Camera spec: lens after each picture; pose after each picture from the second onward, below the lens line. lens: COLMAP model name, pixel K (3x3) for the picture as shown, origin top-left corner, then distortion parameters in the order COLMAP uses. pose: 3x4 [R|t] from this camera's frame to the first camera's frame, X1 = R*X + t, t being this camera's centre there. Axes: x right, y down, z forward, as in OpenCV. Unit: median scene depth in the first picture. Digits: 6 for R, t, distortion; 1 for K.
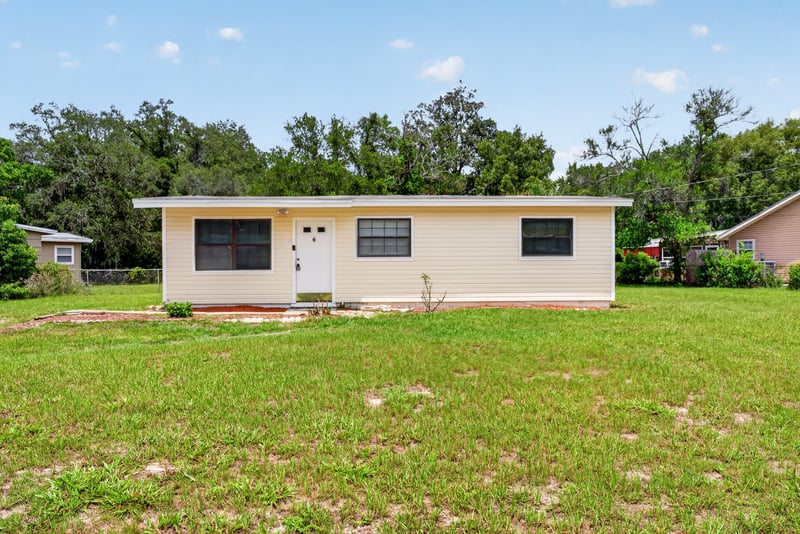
lens RADIAL K [[628.7, 0, 394.3], [0, 628.7, 264.8], [0, 0, 1]] dist [0.010494, -0.010117]
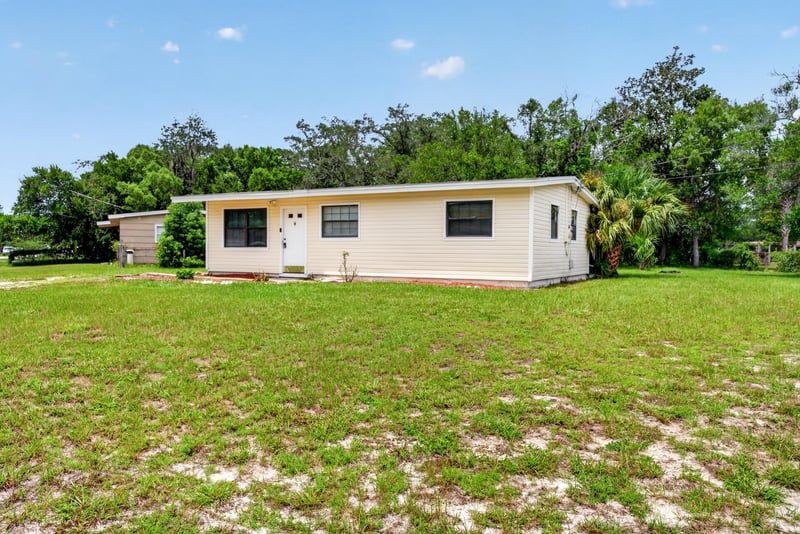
lens RADIAL K [[628.7, 0, 395.6], [0, 628.7, 270.0], [0, 0, 1]] dist [0.010494, -0.010117]
pose [[0.850581, 0.027630, -0.525118, 0.535629], [-0.012149, 0.999385, 0.032906, 0.006667], [0.525704, -0.021609, 0.850393, 0.024563]]
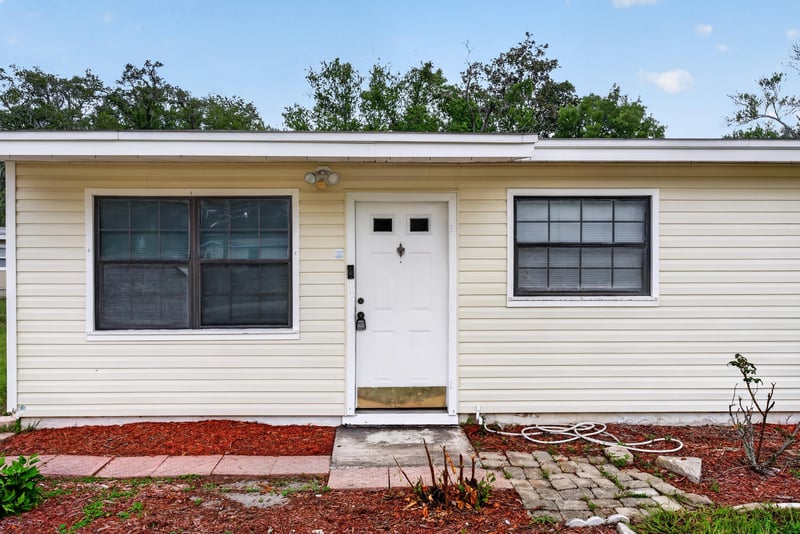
lens RADIAL K [[628.7, 0, 392.9], [0, 628.7, 267.9], [0, 0, 1]] dist [0.010494, -0.010117]
pose [[0.999773, 0.002660, -0.021124, -0.094209], [-0.002379, 0.999908, 0.013357, -0.026036], [0.021157, -0.013304, 0.999688, 0.460908]]
